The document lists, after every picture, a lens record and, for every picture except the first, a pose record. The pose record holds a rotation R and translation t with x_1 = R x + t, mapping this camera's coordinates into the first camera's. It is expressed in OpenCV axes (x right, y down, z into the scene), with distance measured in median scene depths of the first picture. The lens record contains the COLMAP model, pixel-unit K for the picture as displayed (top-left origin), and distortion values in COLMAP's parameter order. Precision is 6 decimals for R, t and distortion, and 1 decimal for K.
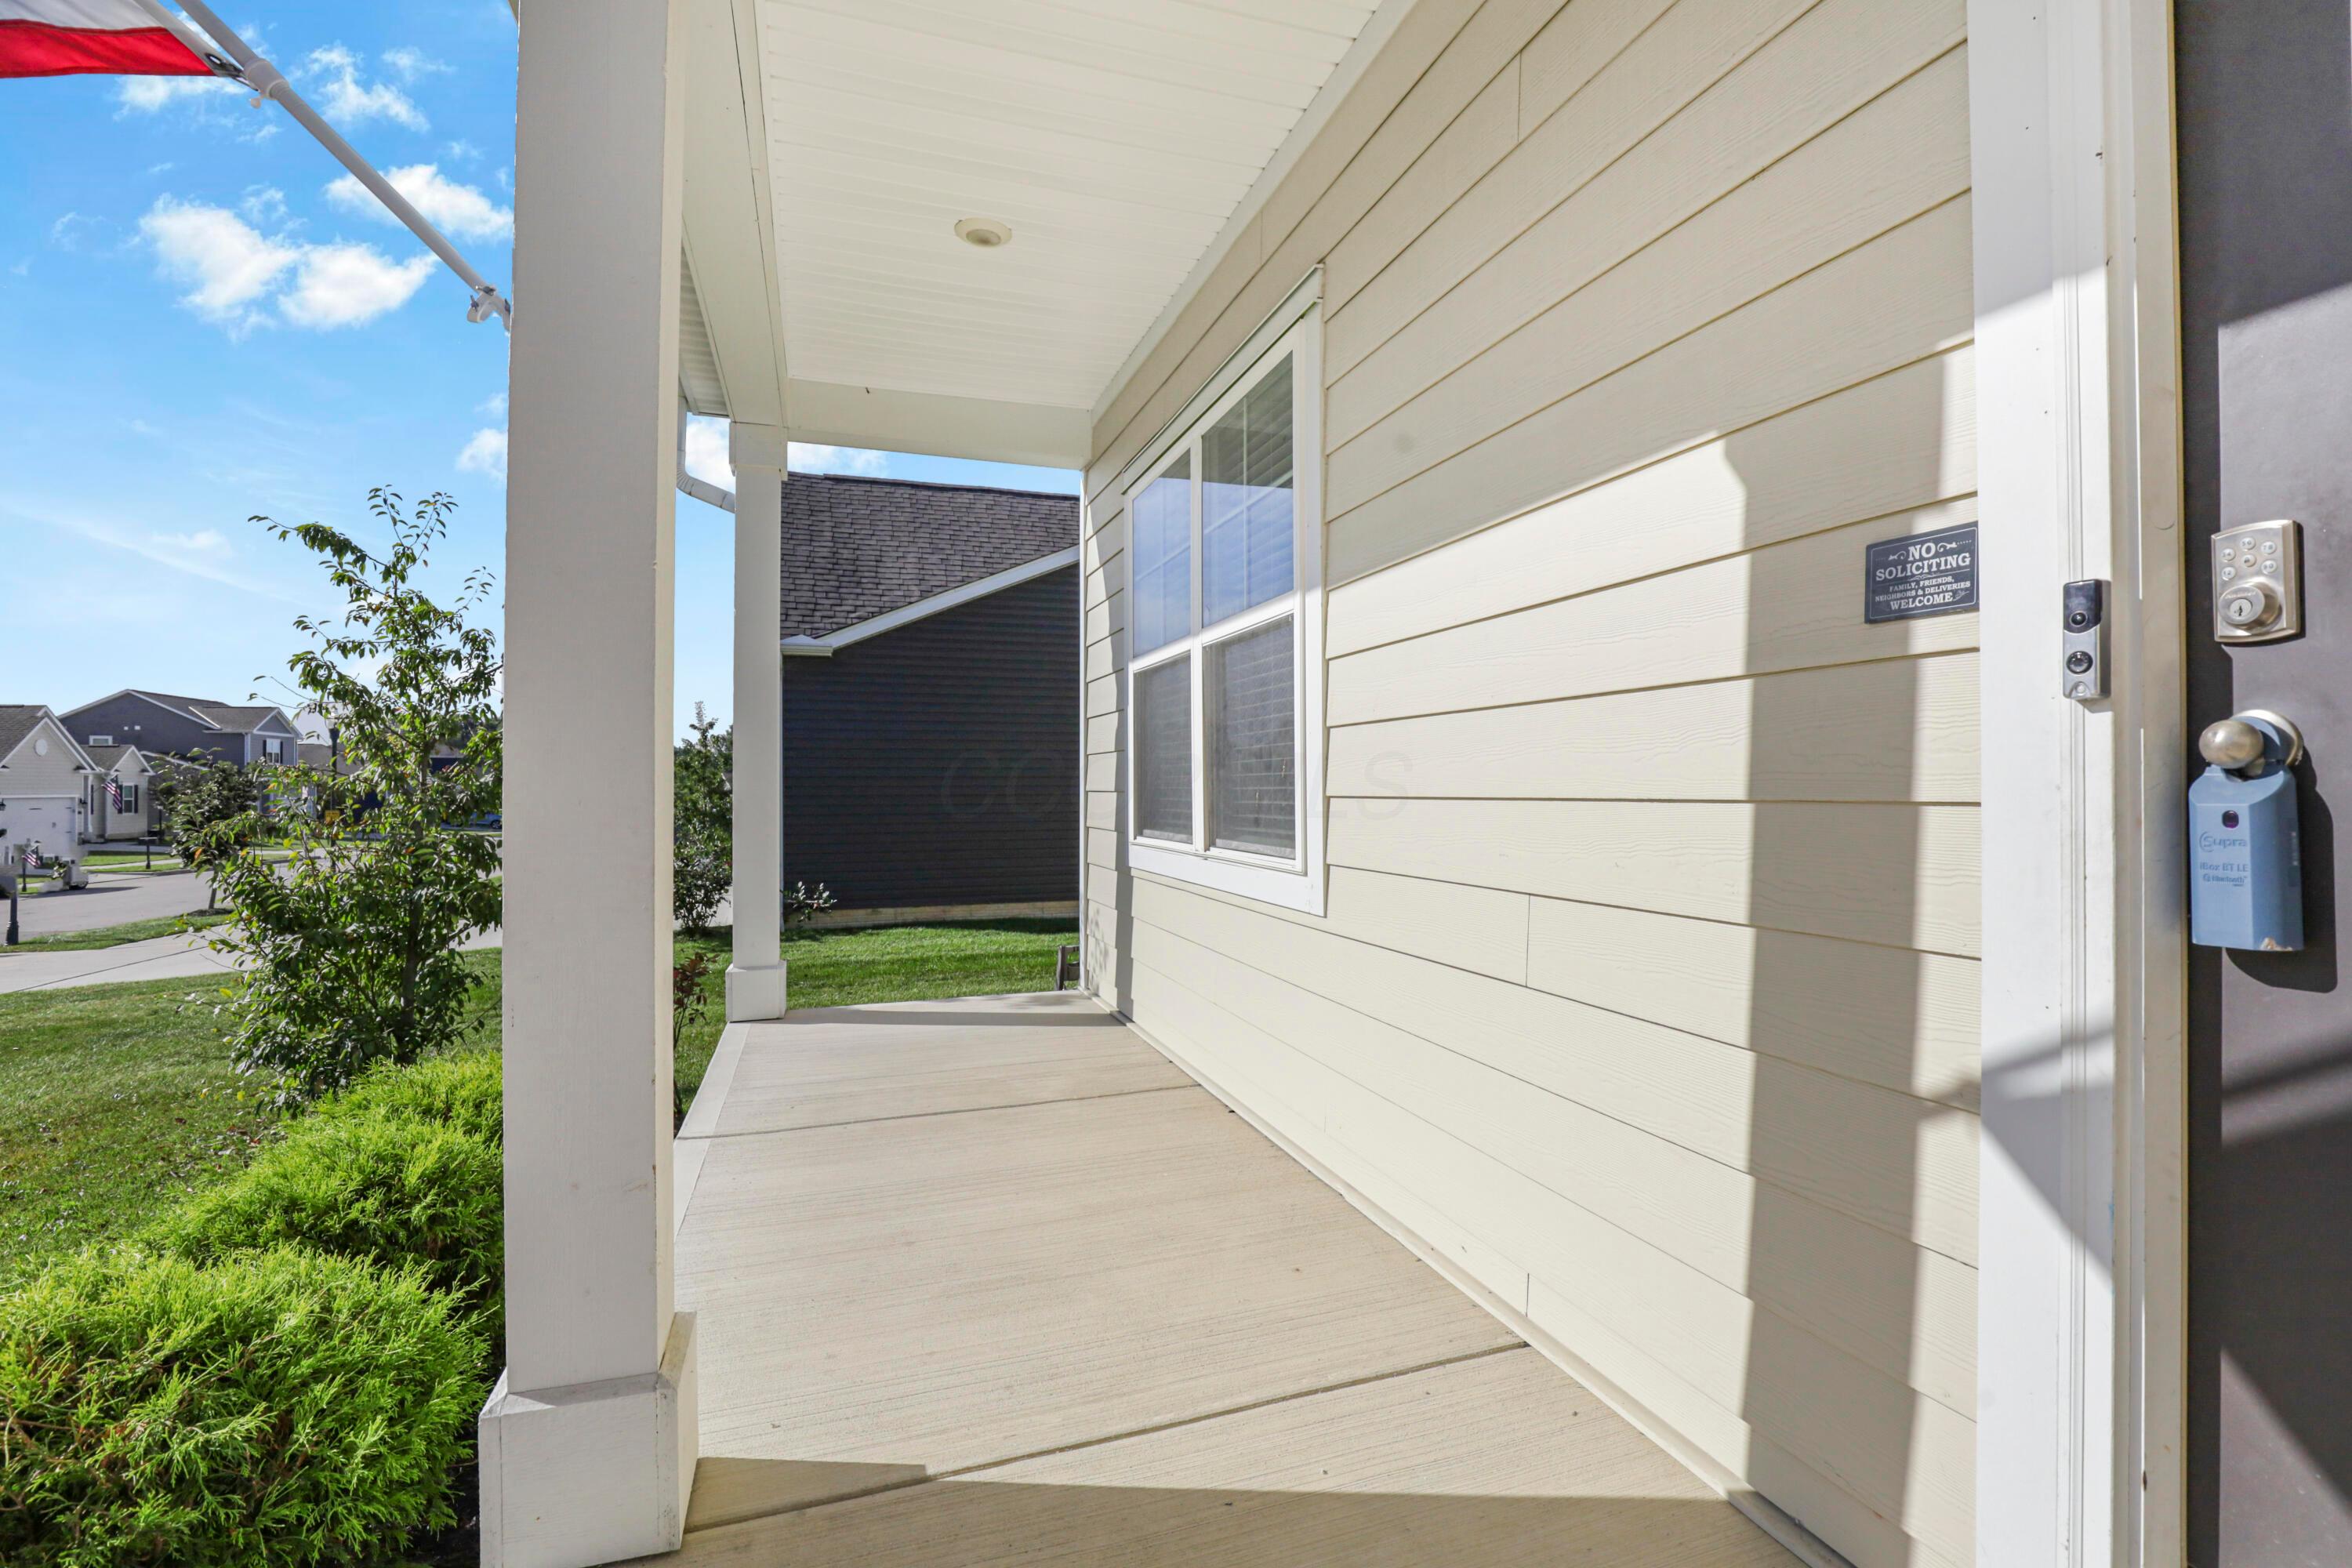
lens RADIAL K [[1083.0, 0, 1222.9], [0, 1083.0, 771.6], [0, 0, 1]] dist [-0.028019, 0.000610]
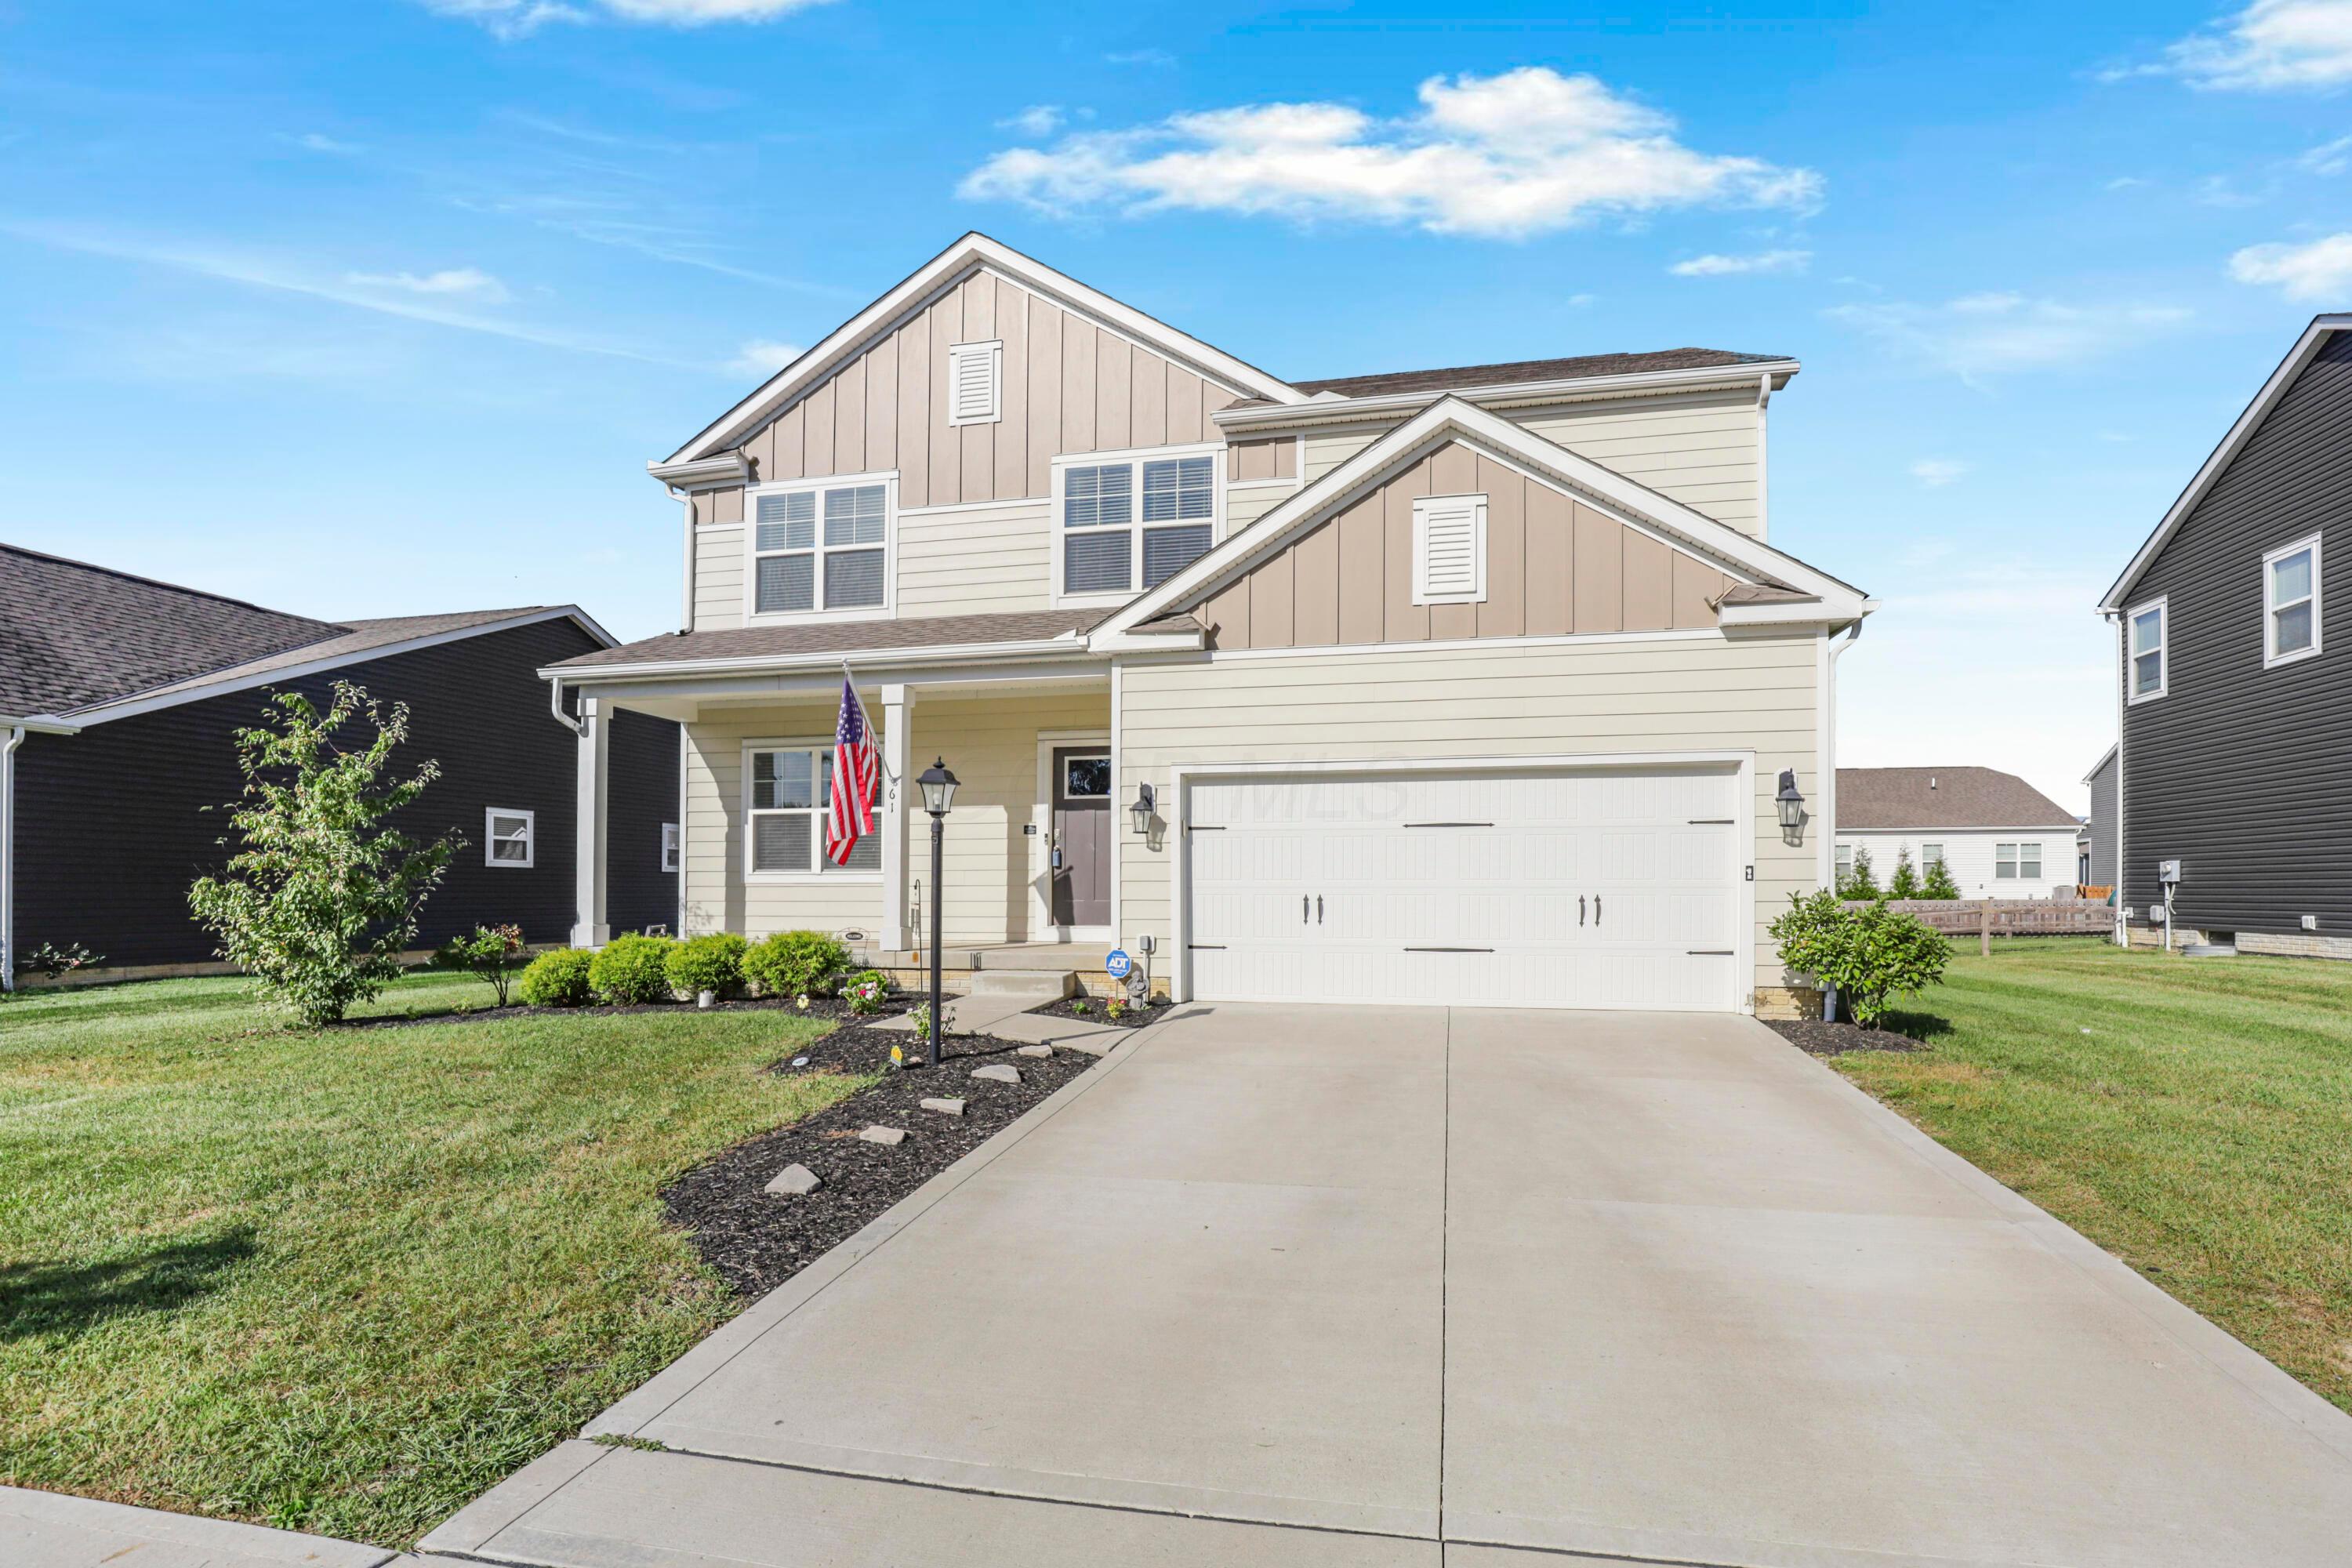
lens RADIAL K [[1109.0, 0, 1219.3], [0, 1109.0, 878.2], [0, 0, 1]] dist [-0.026992, 0.002517]
pose [[0.535951, 0.020056, 0.844011, -6.589202], [-0.014473, 0.999789, -0.014567, 0.354464], [-0.844125, -0.004408, 0.536129, -5.561492]]
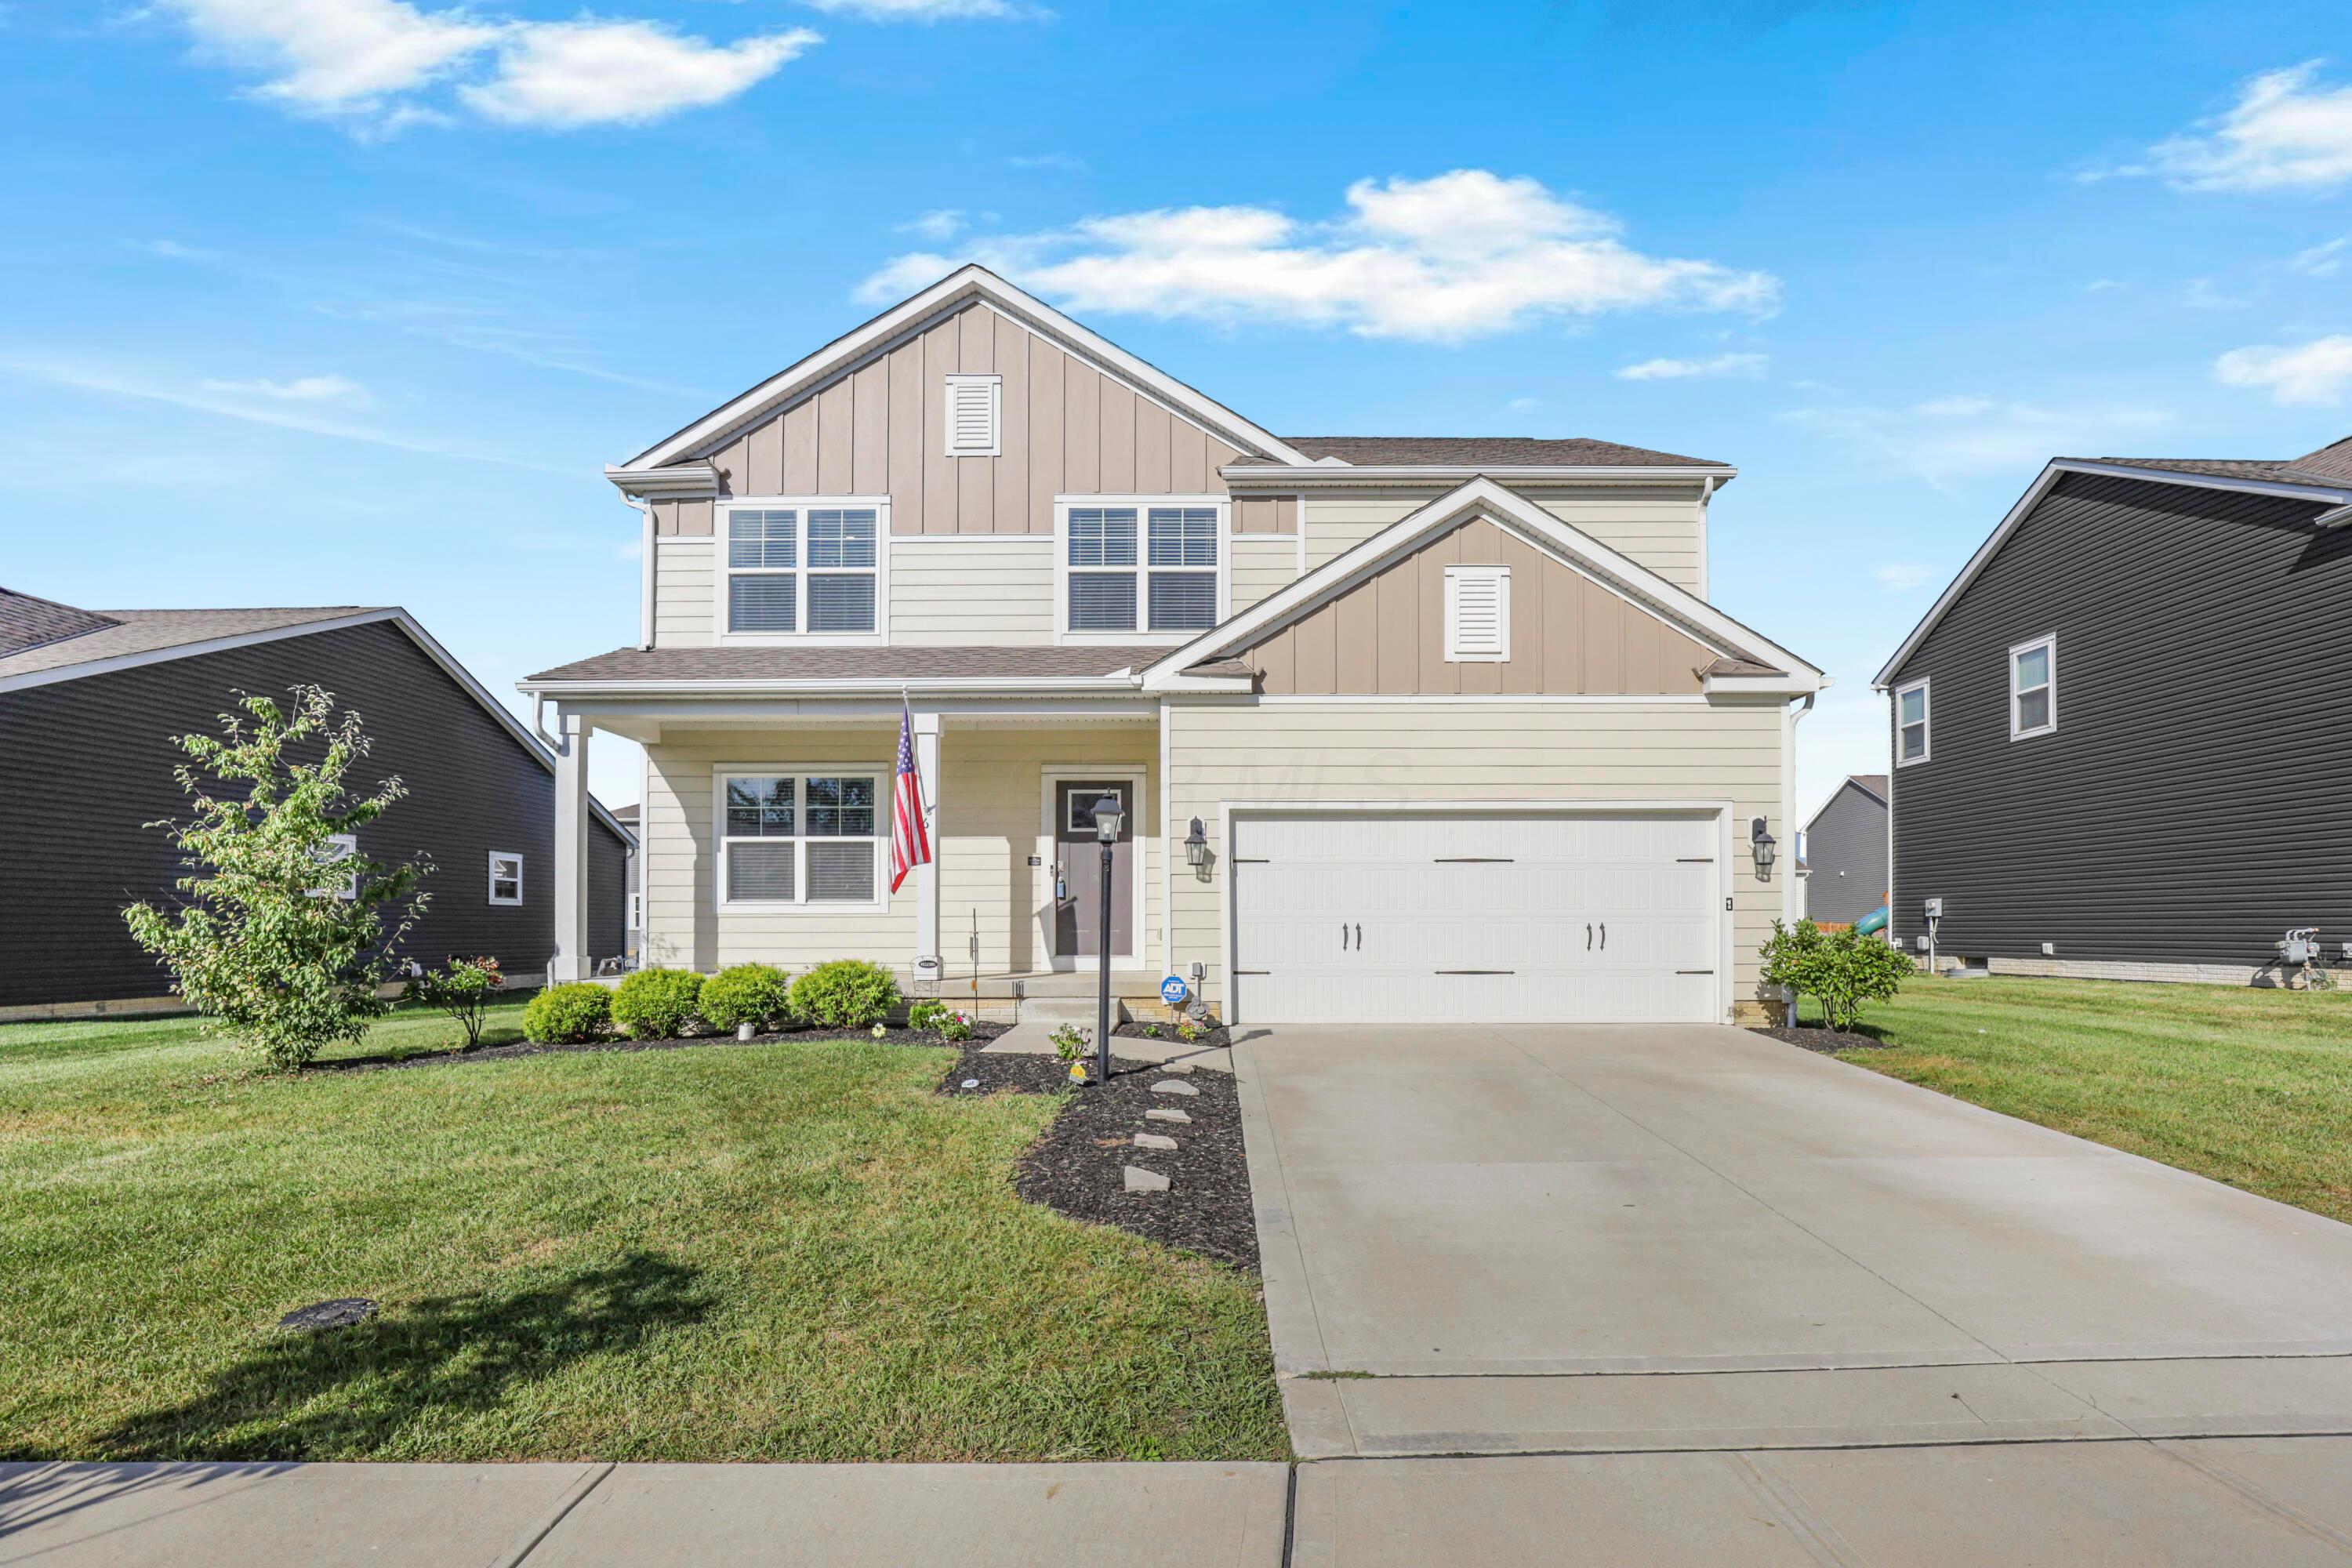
lens RADIAL K [[1109.9, 0, 1218.9], [0, 1109.9, 916.0], [0, 0, 1]] dist [-0.023962, 0.000822]
pose [[0.347213, 0.021461, 0.937541, -7.944864], [-0.012295, 0.999756, -0.018332, 0.459567], [-0.937706, -0.005162, 0.347393, -3.939628]]
